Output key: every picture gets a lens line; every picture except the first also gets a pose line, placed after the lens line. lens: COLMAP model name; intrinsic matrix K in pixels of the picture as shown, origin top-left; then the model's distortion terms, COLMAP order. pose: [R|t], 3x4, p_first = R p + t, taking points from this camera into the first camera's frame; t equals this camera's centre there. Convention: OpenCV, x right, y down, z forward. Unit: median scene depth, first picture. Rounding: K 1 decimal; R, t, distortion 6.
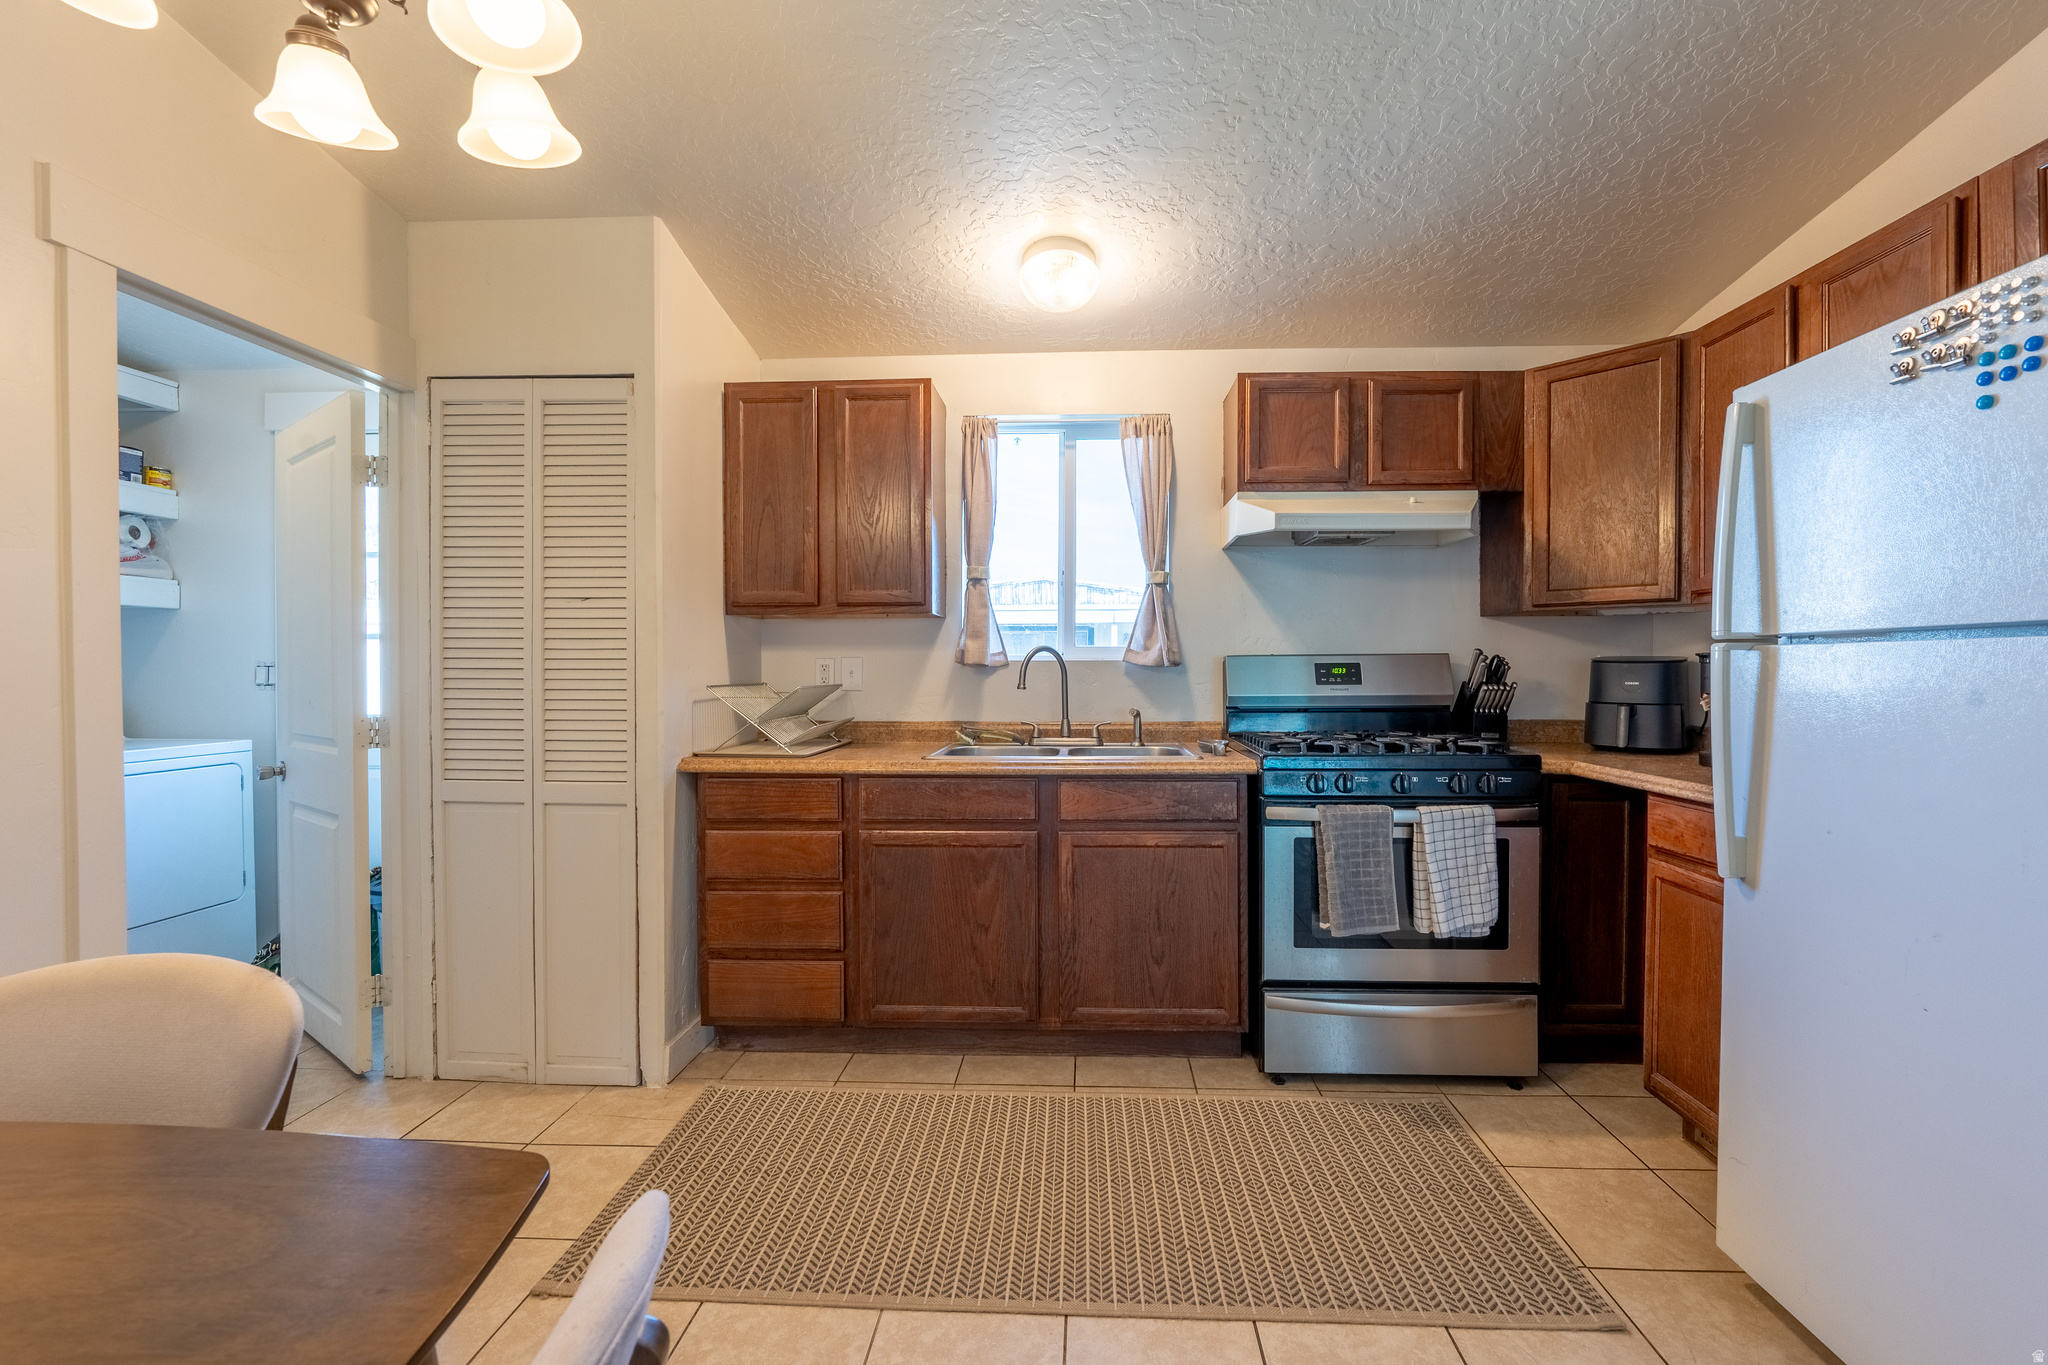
lens RADIAL K [[847.4, 0, 1048.1], [0, 847.4, 675.9], [0, 0, 1]] dist [-0.004695, -0.000019]
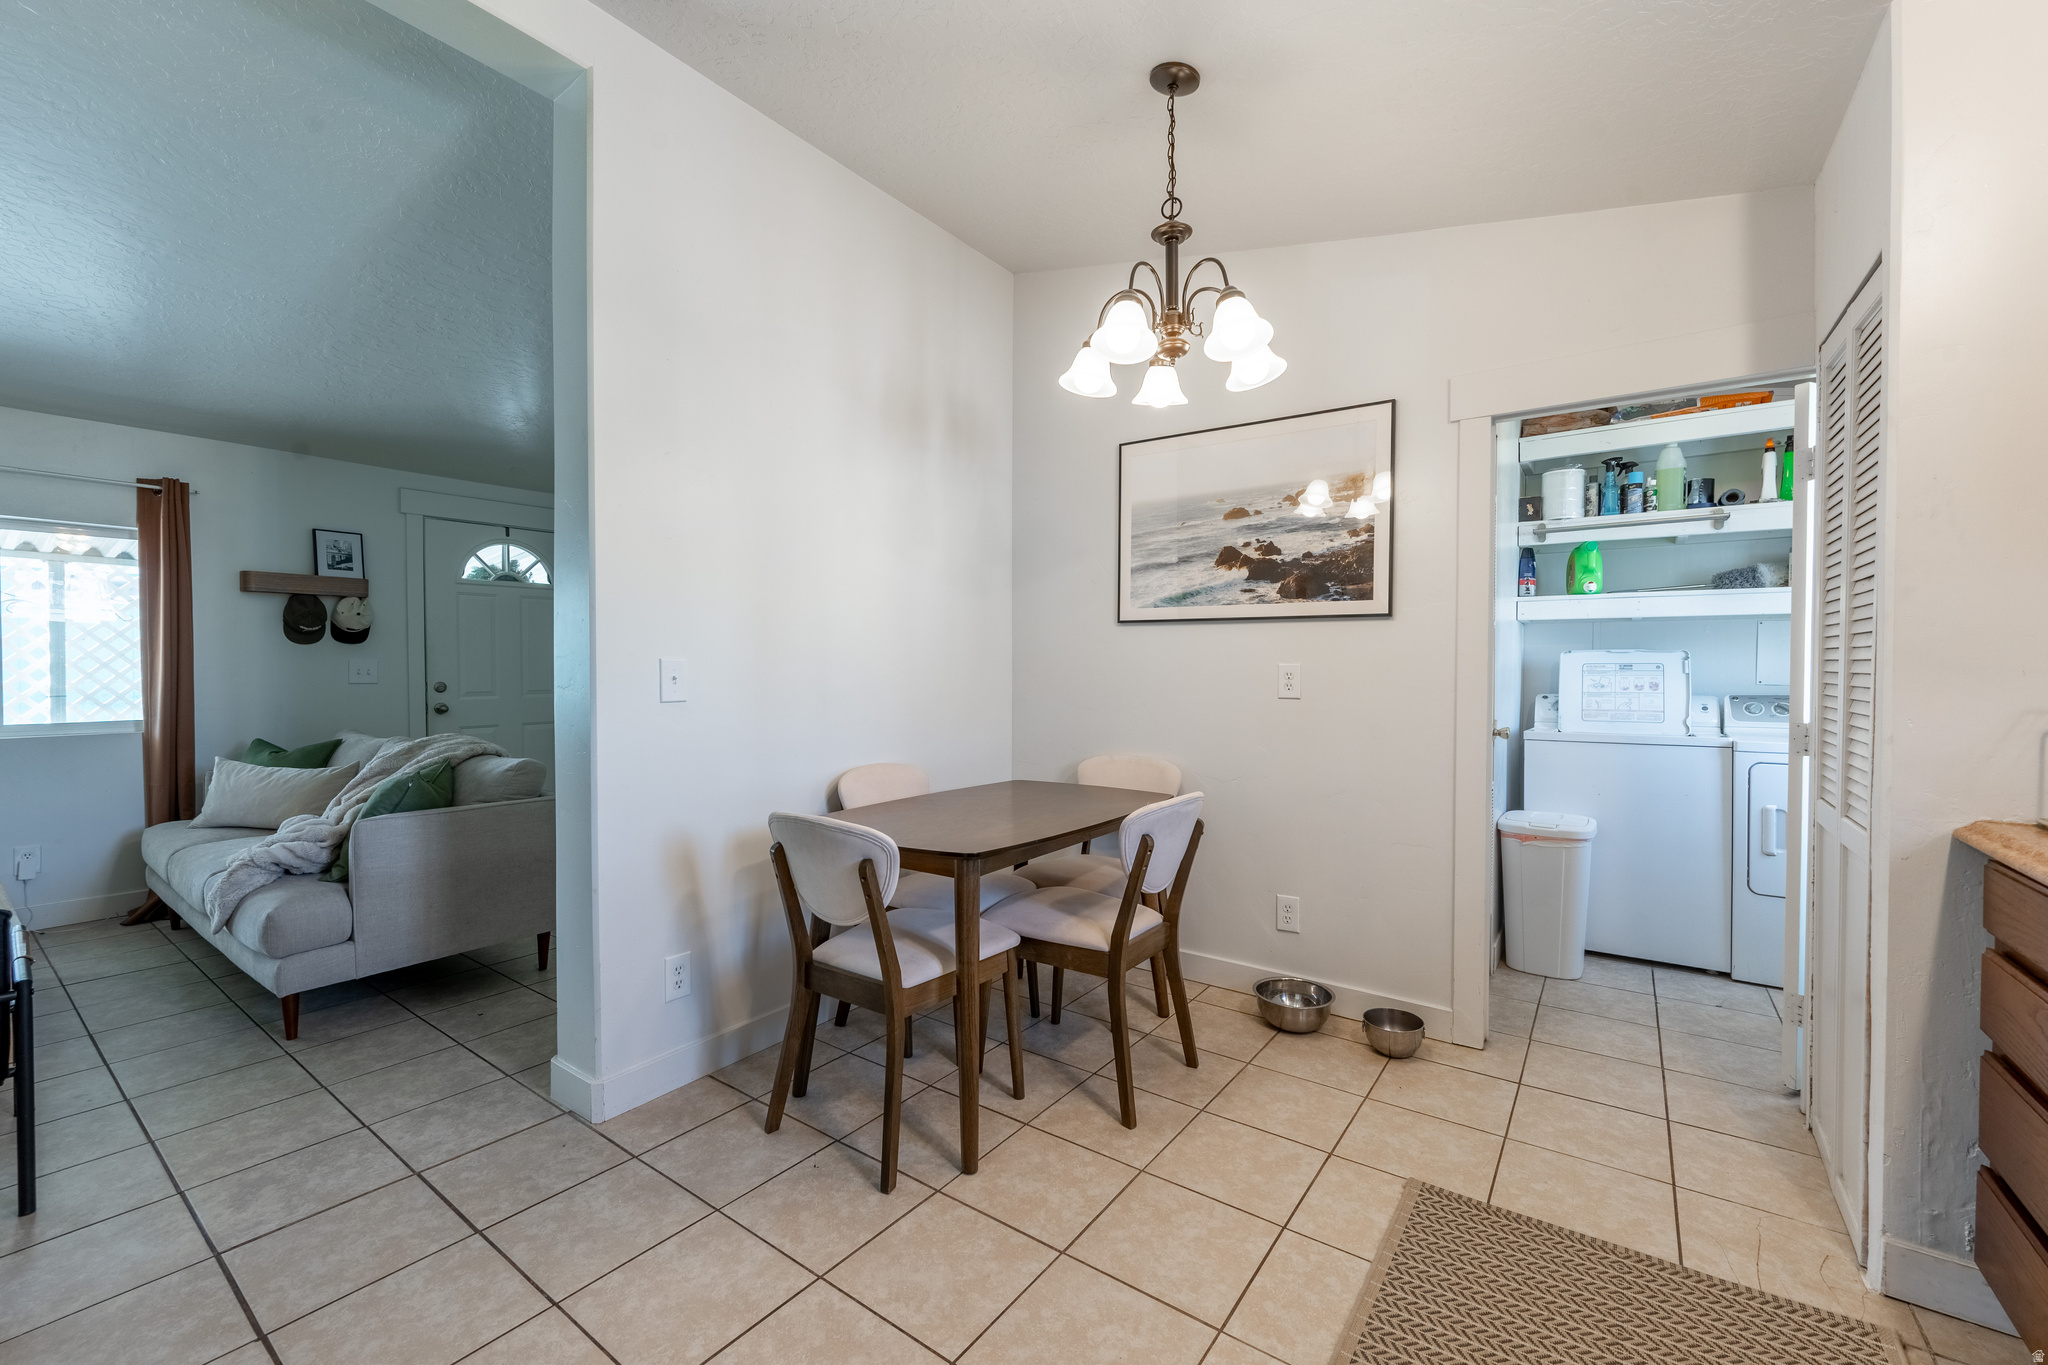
lens RADIAL K [[825.2, 0, 1023.2], [0, 825.2, 679.2], [0, 0, 1]] dist [-0.005878, -0.000244]
pose [[-0.552101, 0.011193, -0.833702, 0.441690], [-0.009366, 0.999764, 0.019625, -0.010123], [0.833725, 0.018644, -0.551866, 0.751955]]
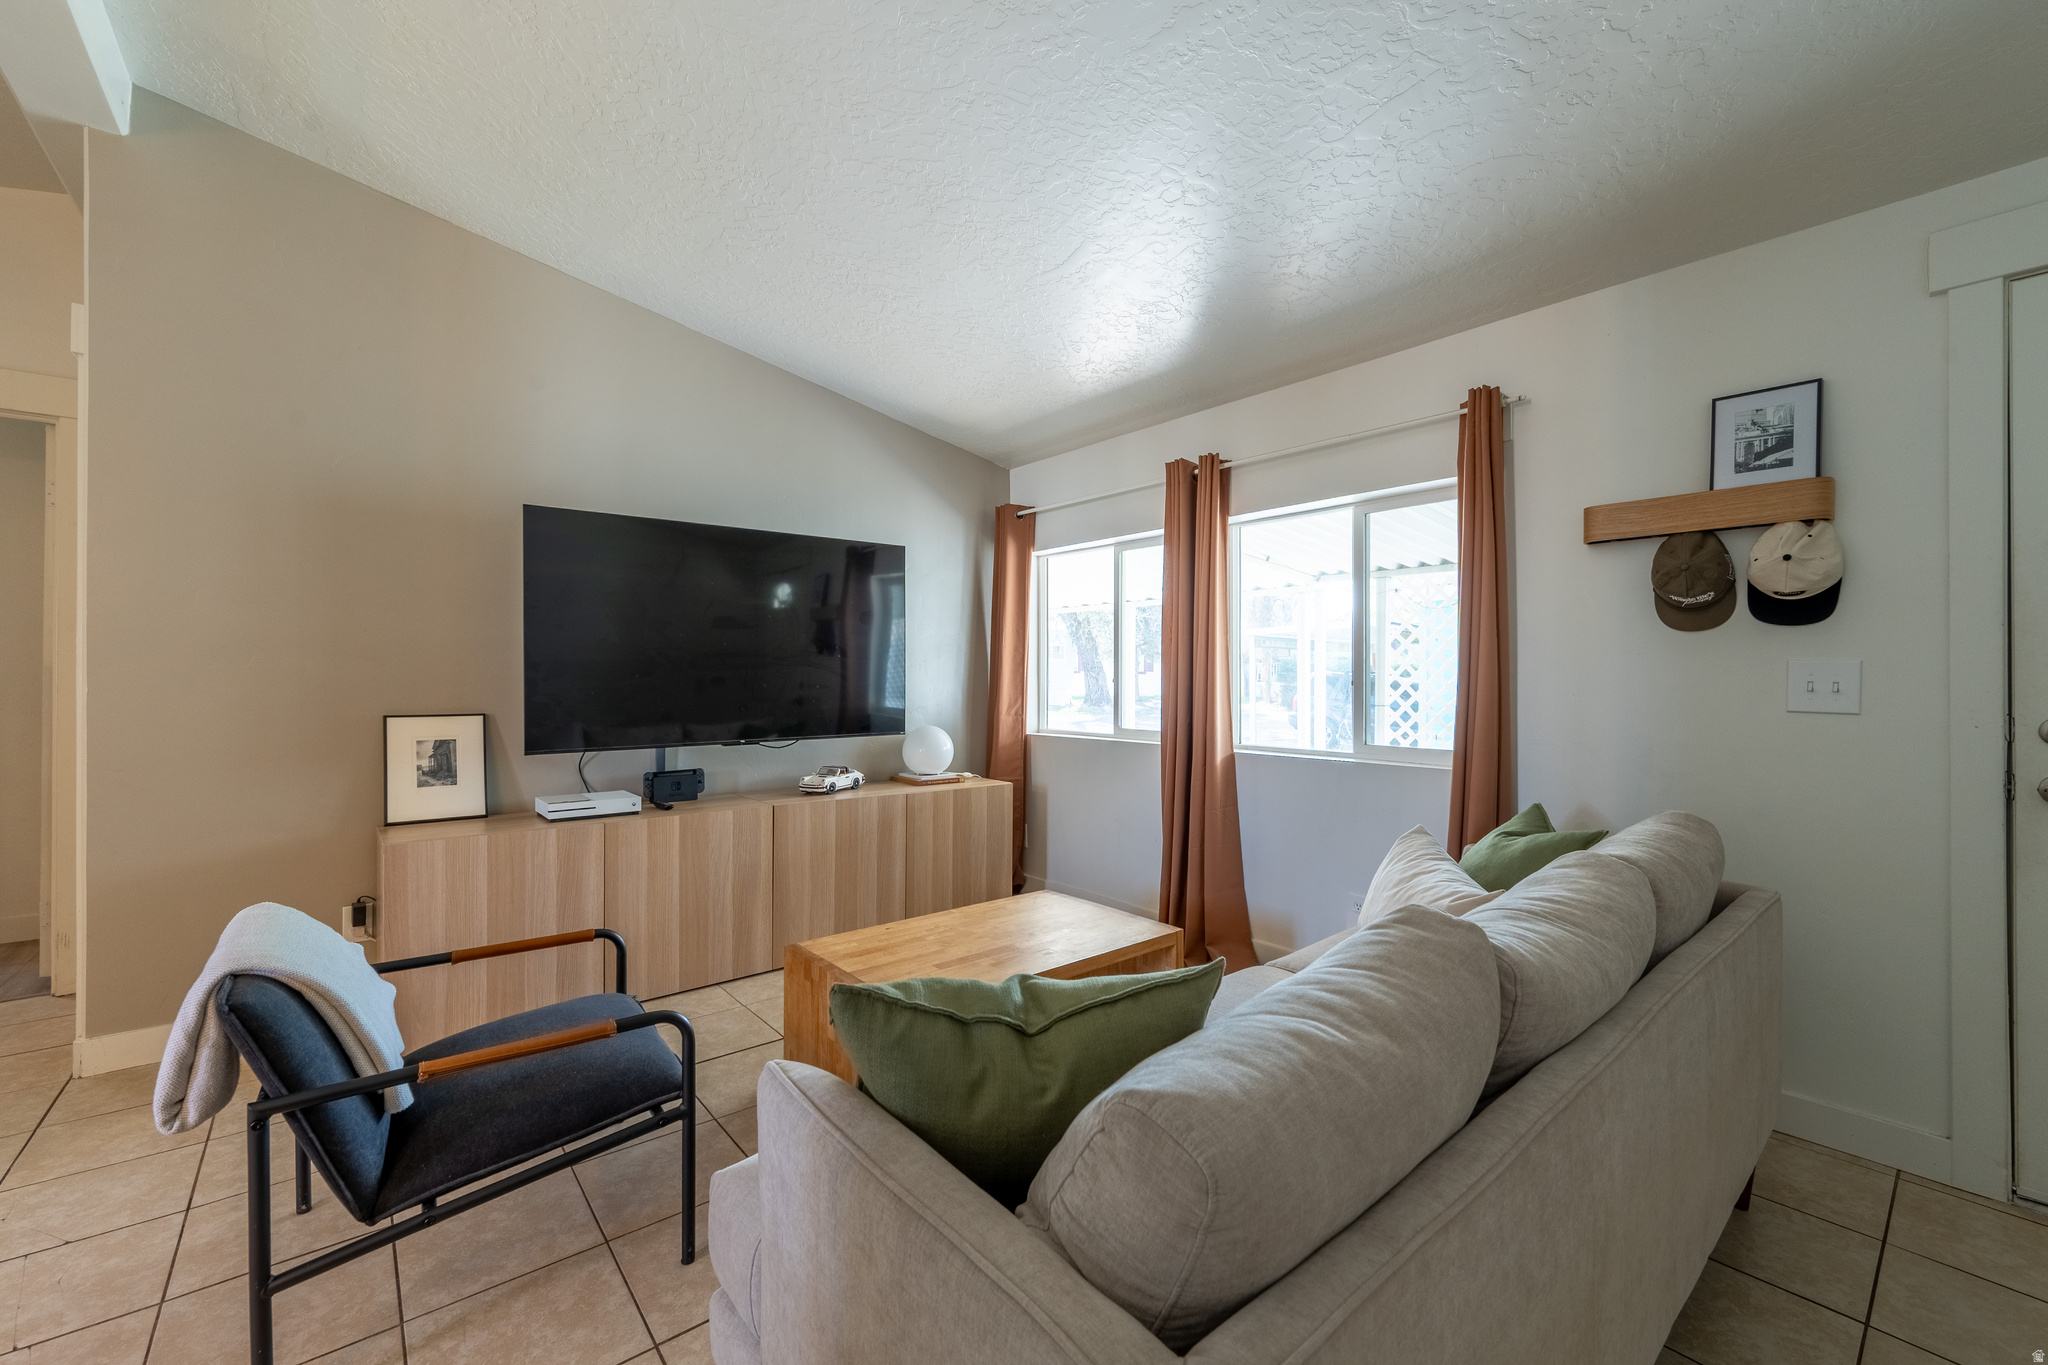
lens RADIAL K [[827.5, 0, 1029.2], [0, 827.5, 676.0], [0, 0, 1]] dist [-0.003074, 0.000667]
pose [[-0.671294, -0.000238, 0.741191, -0.359785], [0.002701, 0.999993, 0.002768, 0.008187], [-0.741186, 0.003860, -0.671288, -0.362505]]
